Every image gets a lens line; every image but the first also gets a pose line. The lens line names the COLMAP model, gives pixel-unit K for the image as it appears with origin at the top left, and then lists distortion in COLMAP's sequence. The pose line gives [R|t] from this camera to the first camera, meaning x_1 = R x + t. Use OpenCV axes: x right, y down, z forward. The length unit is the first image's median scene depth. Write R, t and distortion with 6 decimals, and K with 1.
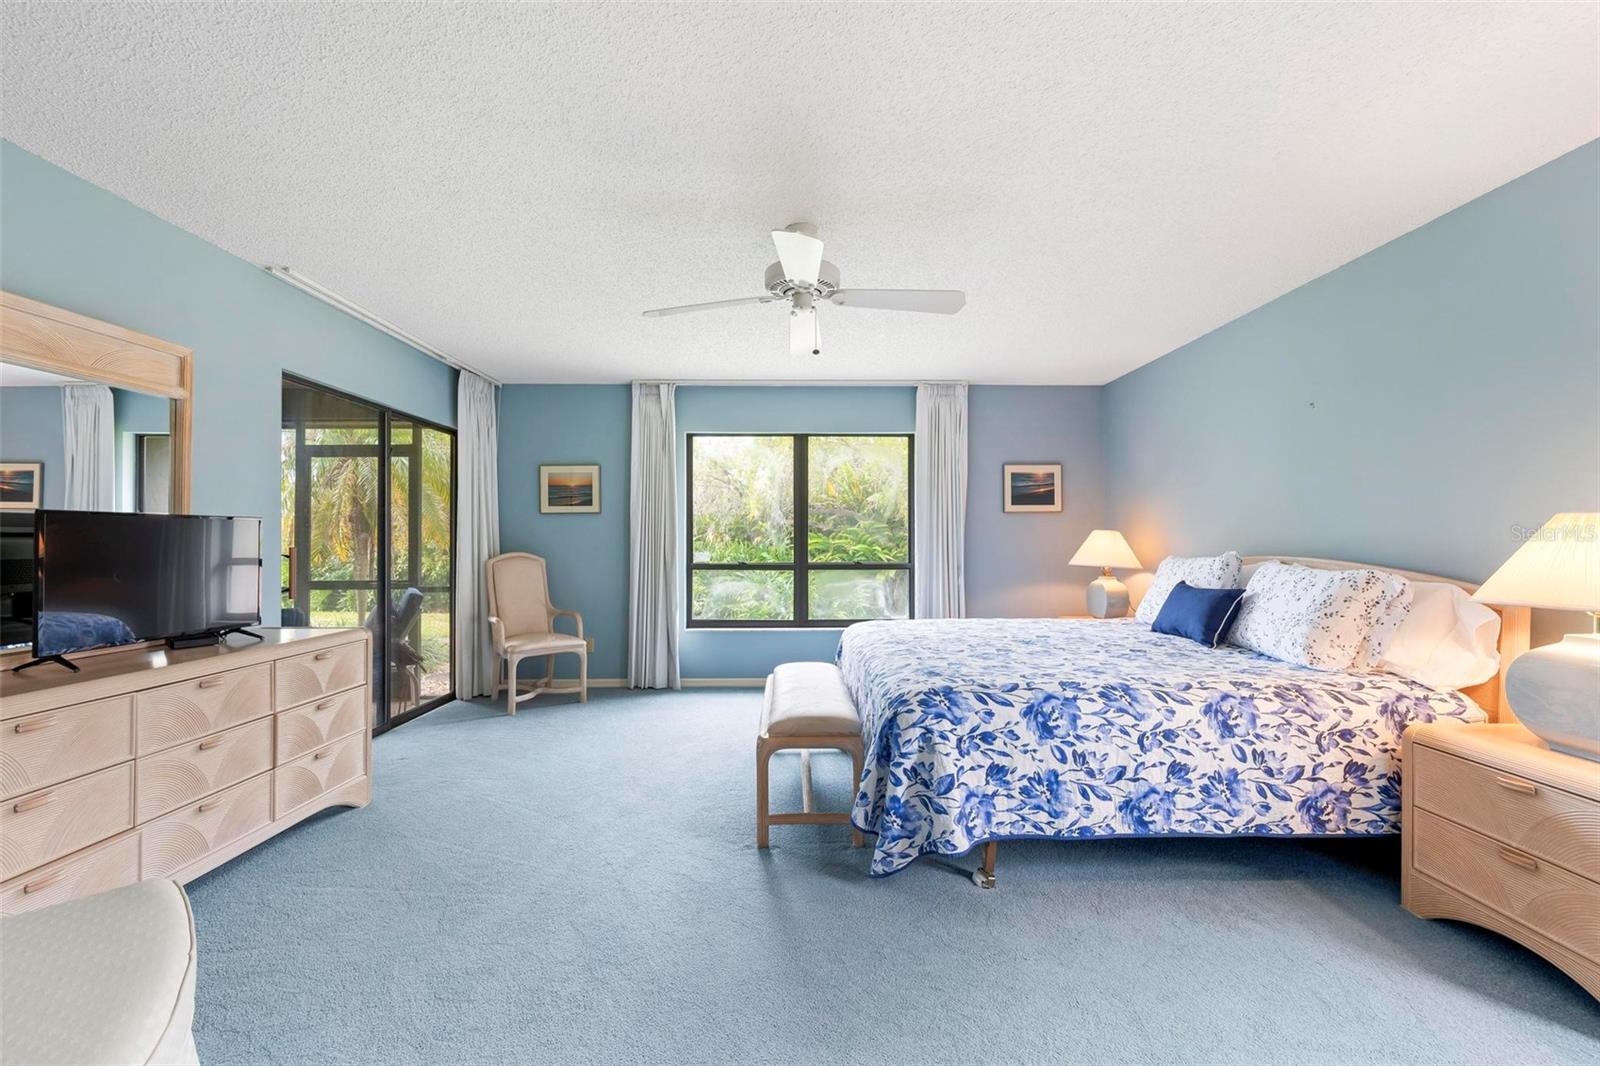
lens RADIAL K [[641.3, 0, 806.9], [0, 641.3, 537.1], [0, 0, 1]] dist [-0.000335, 0.000049]
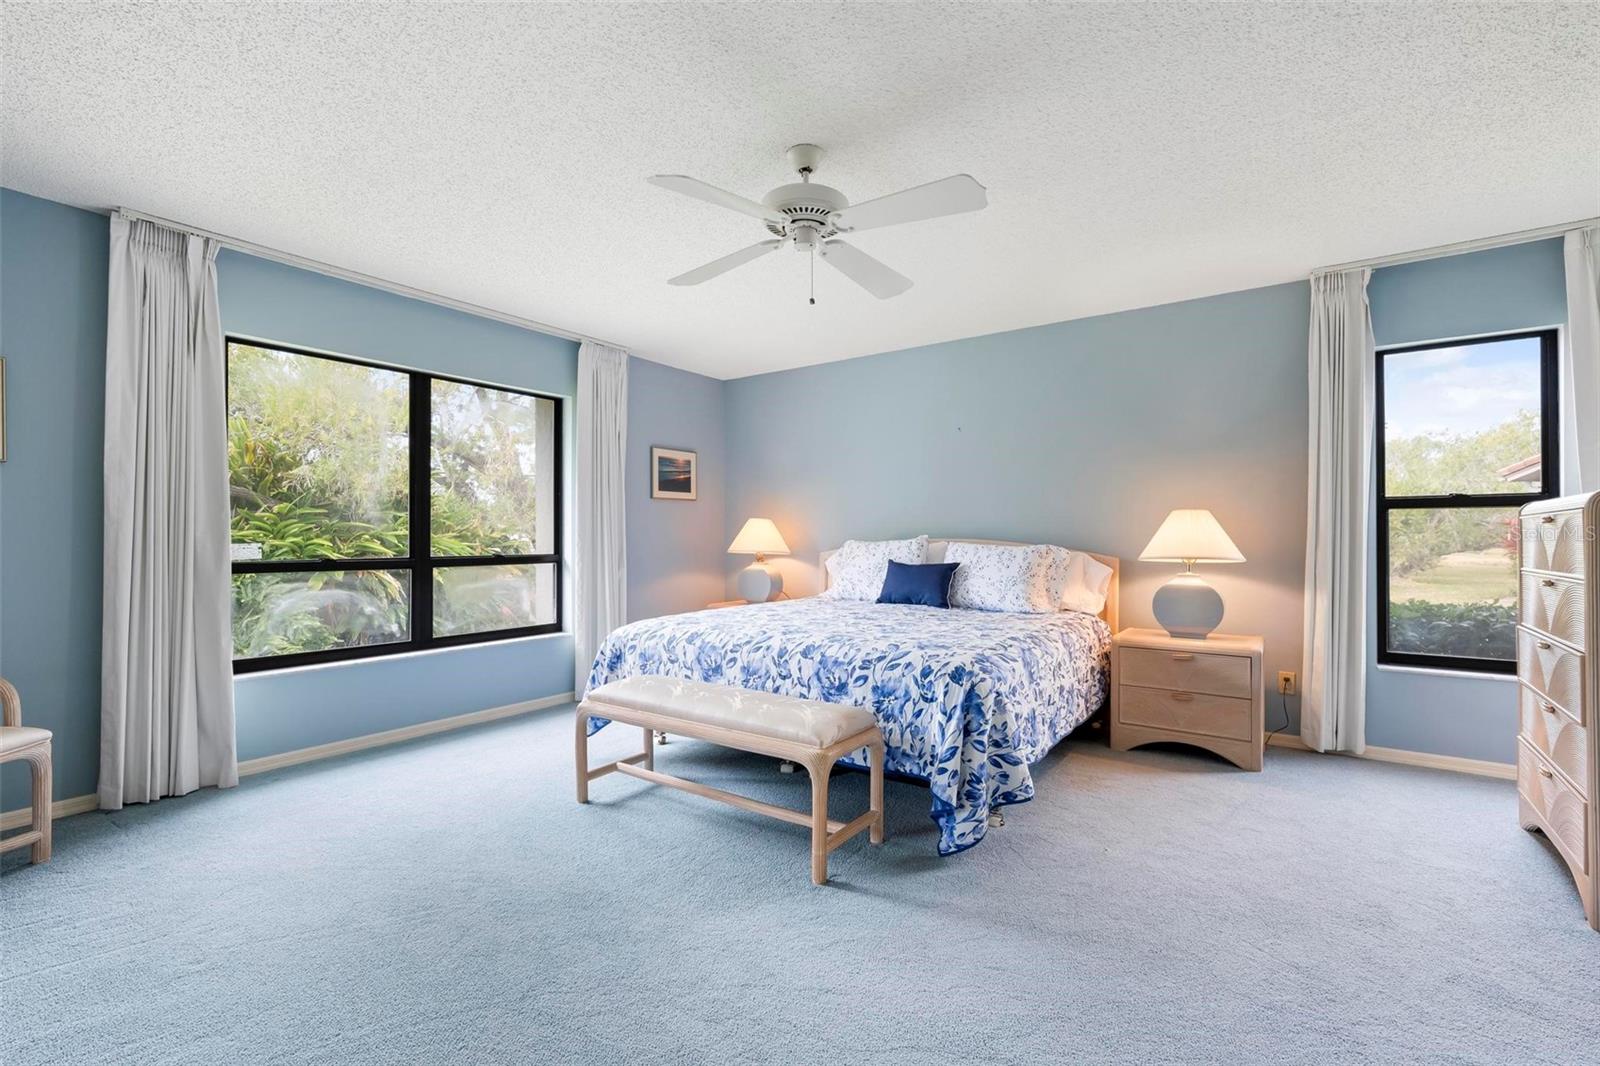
lens RADIAL K [[694.9, 0, 800.0], [0, 694.9, 533.0], [0, 0, 1]] dist [0.001104, 0.000168]
pose [[0.601713, 0.003757, 0.798704, -0.933253], [-0.004115, 0.999990, -0.001603, 0.032770], [-0.798702, -0.002322, 0.601723, 0.552891]]
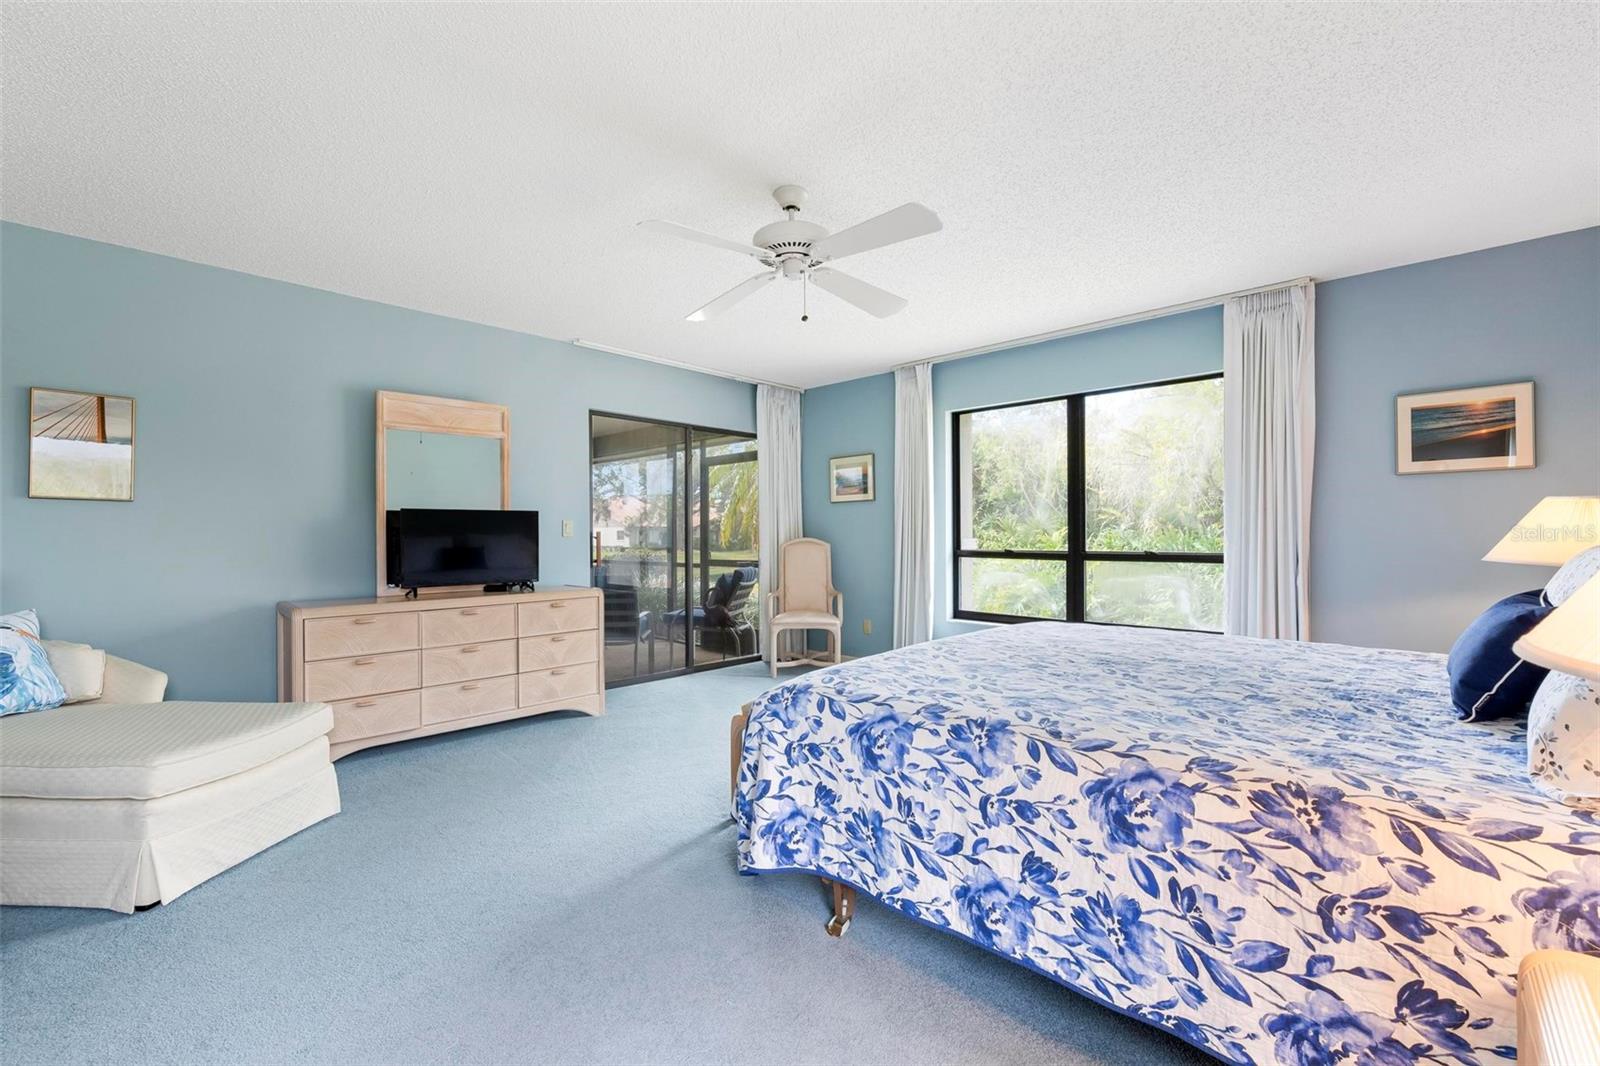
lens RADIAL K [[669.1, 0, 813.2], [0, 669.1, 536.1], [0, 0, 1]] dist [-0.000111, 0.000260]
pose [[0.723143, -0.000469, -0.690698, 0.871882], [0.008372, 0.999932, 0.008087, 0.027210], [0.690648, -0.011631, 0.723098, 0.371190]]
